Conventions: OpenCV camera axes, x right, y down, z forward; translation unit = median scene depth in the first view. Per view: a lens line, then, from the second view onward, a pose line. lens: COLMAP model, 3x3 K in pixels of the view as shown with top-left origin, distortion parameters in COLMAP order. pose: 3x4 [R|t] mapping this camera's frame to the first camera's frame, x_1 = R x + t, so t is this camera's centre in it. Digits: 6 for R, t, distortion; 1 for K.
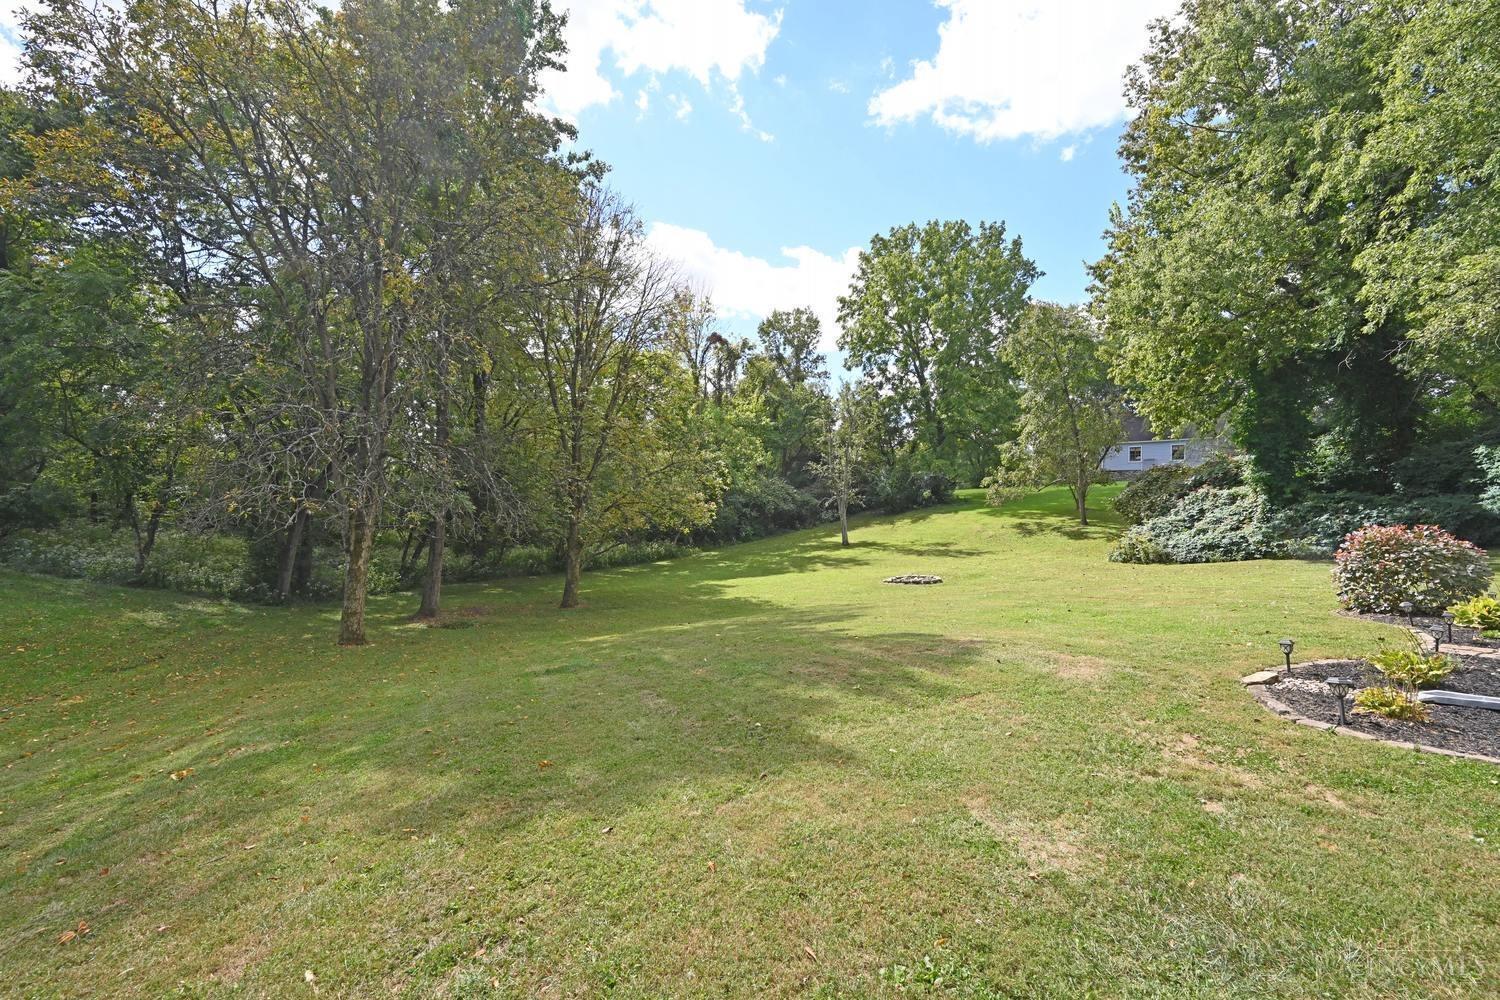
lens RADIAL K [[656.9, 0, 750.9], [0, 656.9, 496.1], [0, 0, 1]] dist [0.002861, -0.001773]
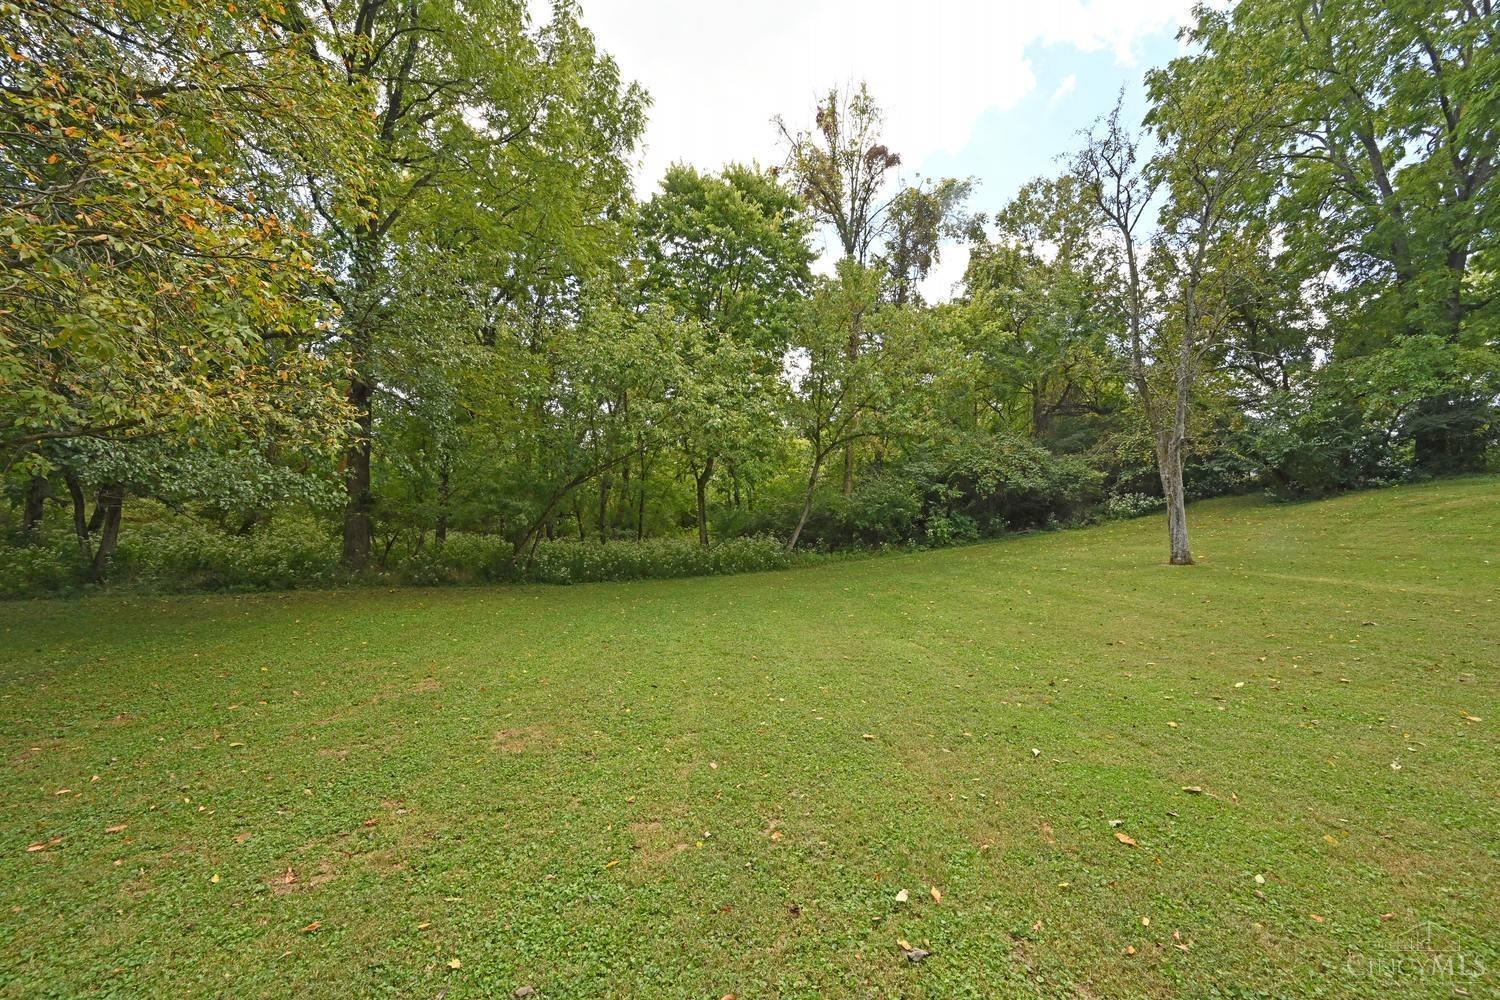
lens RADIAL K [[601.1, 0, 749.1], [0, 601.1, 499.3], [0, 0, 1]] dist [-0.001185, -0.000579]
pose [[0.905796, 0.008510, -0.423630, 0.055720], [-0.011975, 0.999913, -0.005517, 0.033860], [0.423546, 0.010070, 0.905819, 0.485336]]
